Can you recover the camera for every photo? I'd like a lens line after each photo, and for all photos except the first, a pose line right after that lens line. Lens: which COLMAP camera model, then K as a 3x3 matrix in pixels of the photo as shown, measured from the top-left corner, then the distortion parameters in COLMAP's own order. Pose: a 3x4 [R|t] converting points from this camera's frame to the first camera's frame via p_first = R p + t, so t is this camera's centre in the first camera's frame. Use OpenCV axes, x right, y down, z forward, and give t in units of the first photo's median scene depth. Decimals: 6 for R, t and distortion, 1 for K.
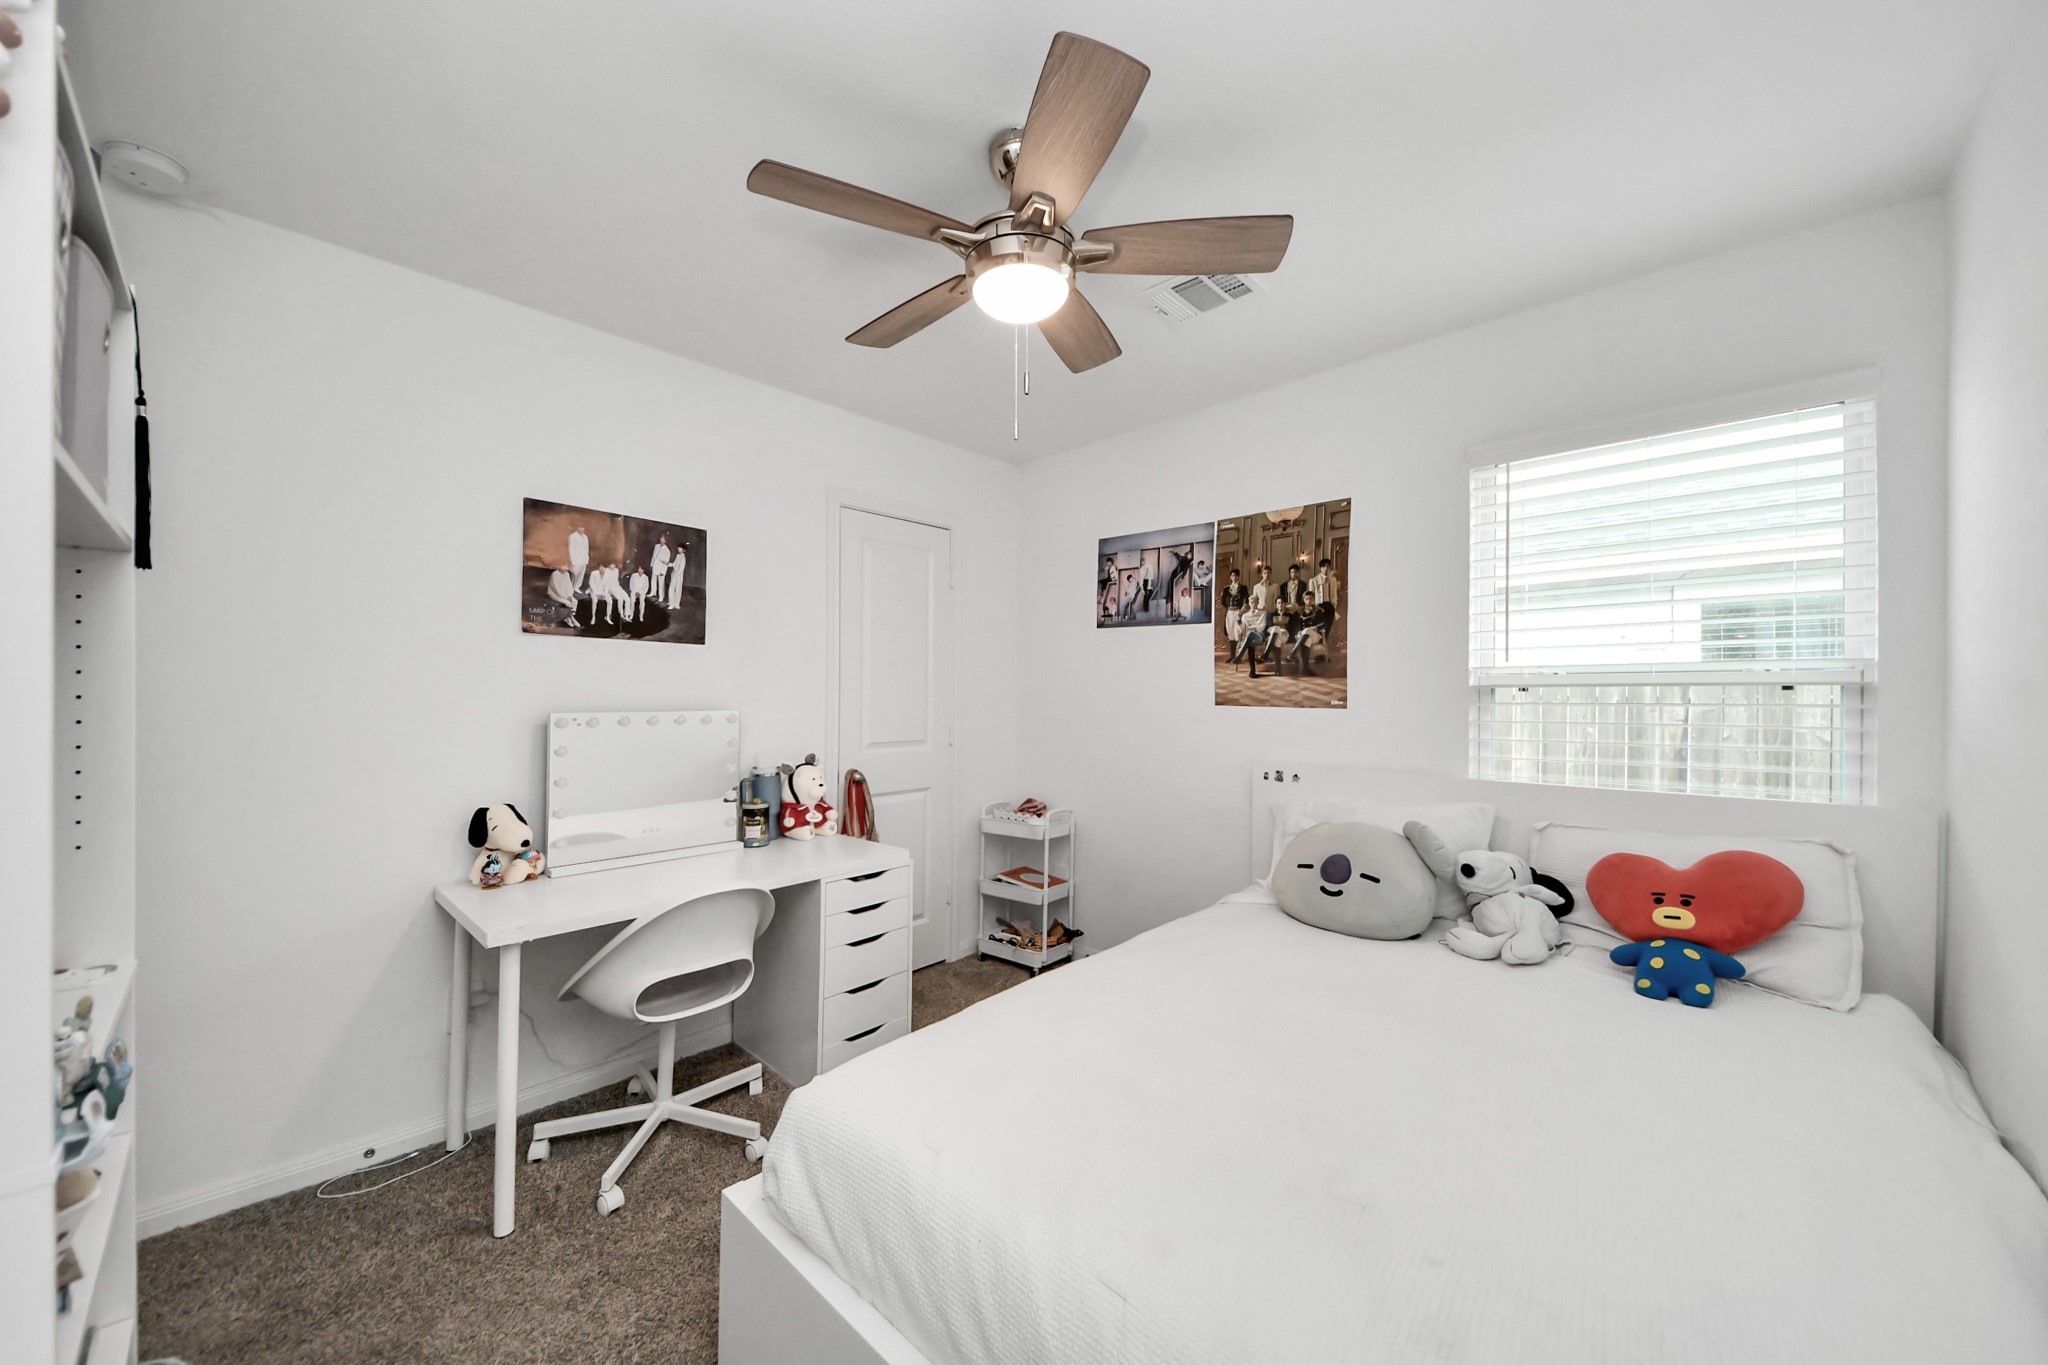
lens RADIAL K [[739.1, 0, 1001.5], [0, 739.1, 693.2], [0, 0, 1]] dist [0.000241, -0.007470]
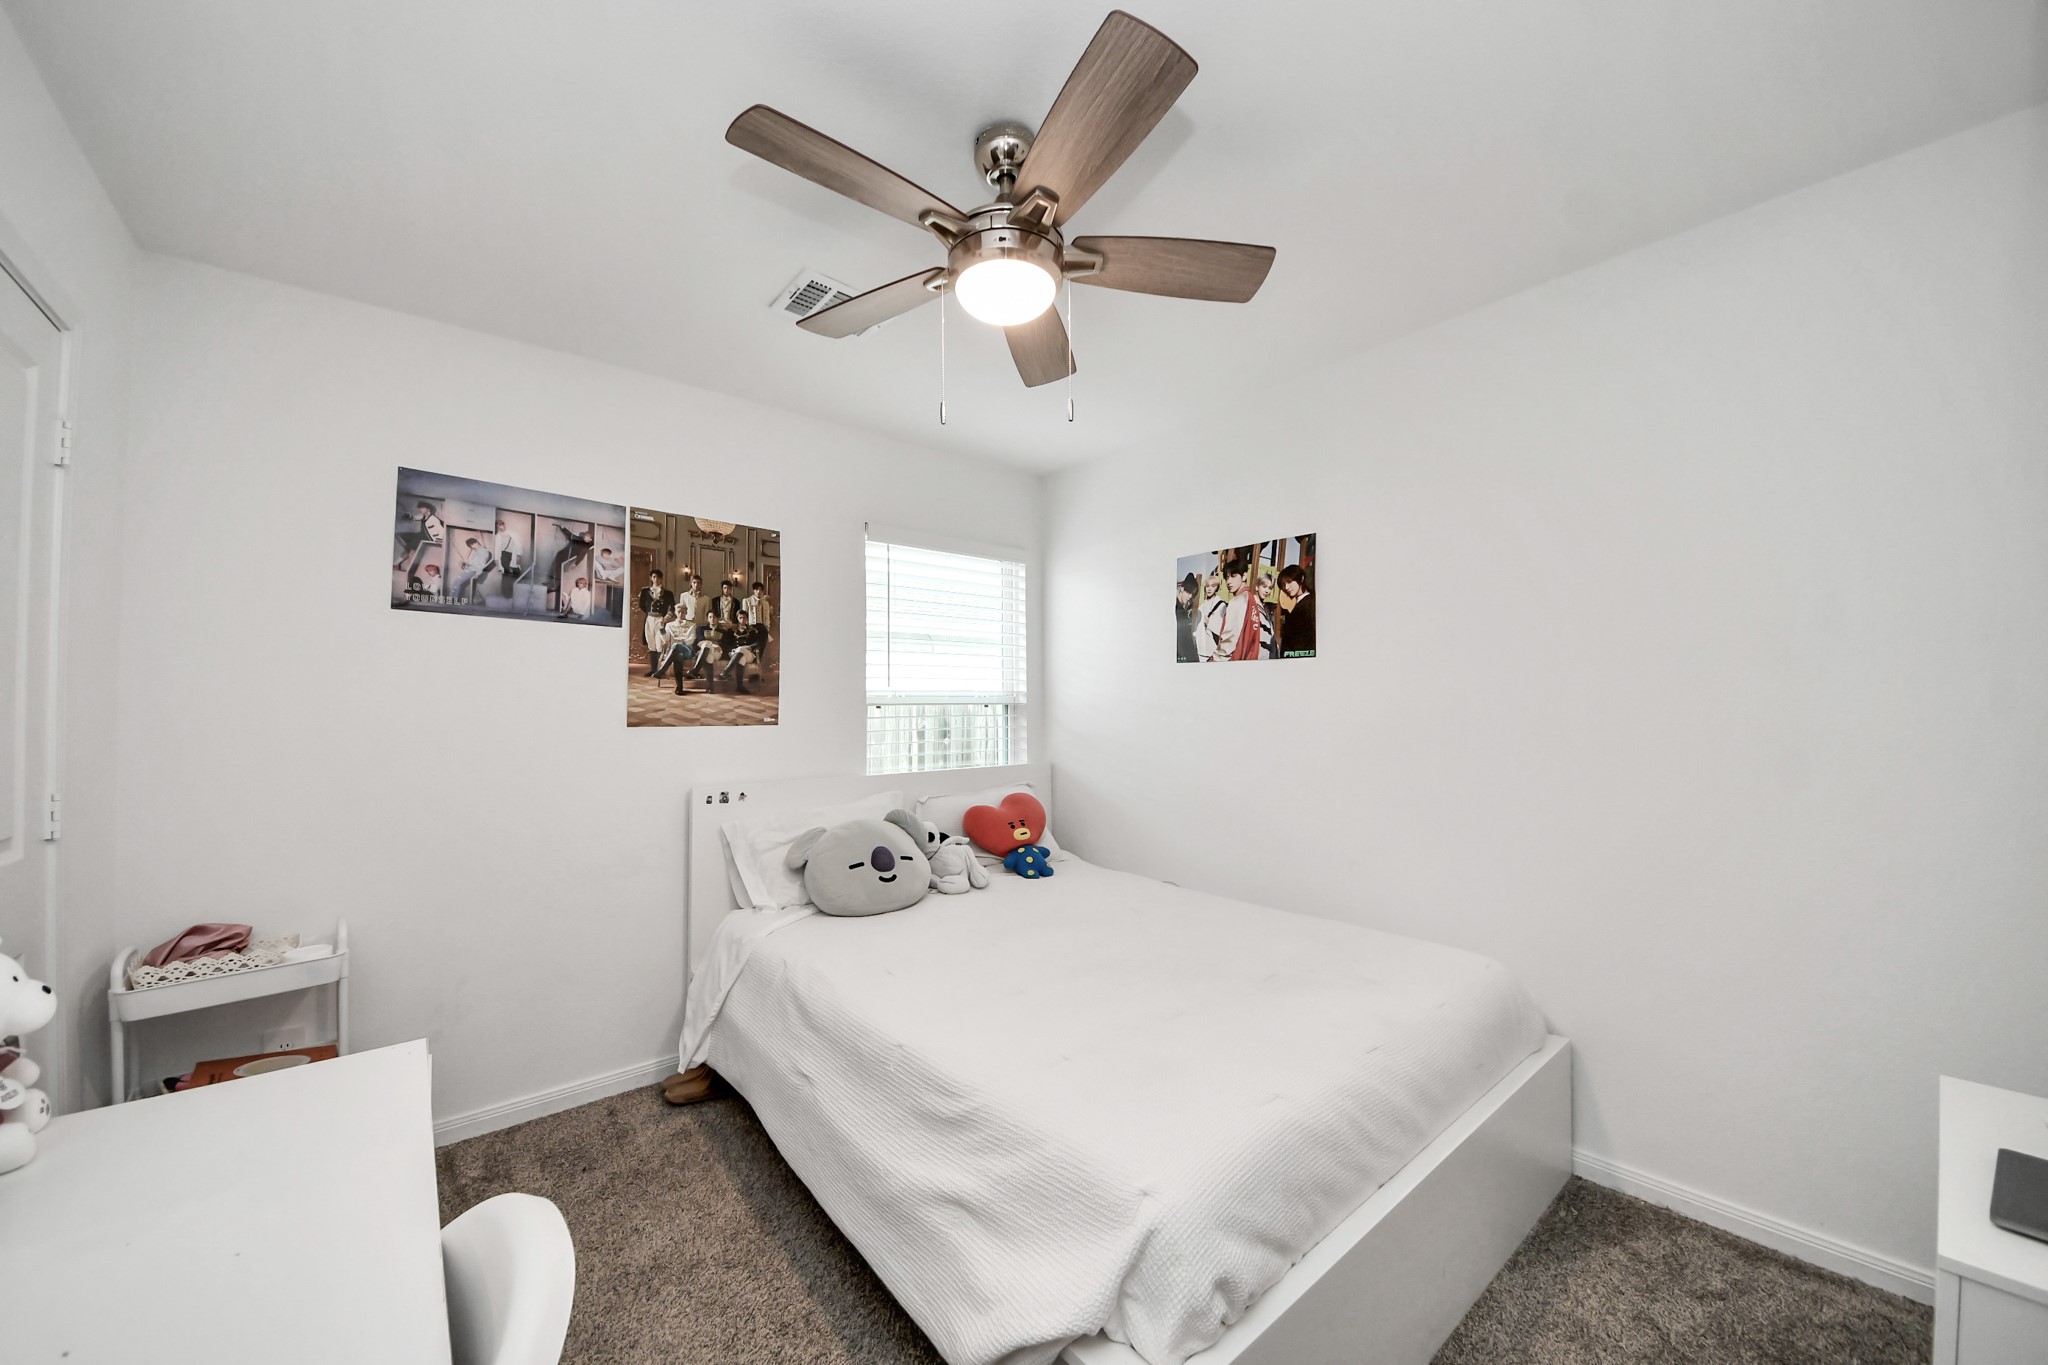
lens RADIAL K [[739.1, 0, 1001.5], [0, 739.1, 693.2], [0, 0, 1]] dist [0.000241, -0.007470]
pose [[0.066425, 0.021204, 0.997566, -0.540156], [0.010859, 0.999700, -0.021973, 0.001391], [-0.997732, 0.012292, 0.066175, 0.553758]]
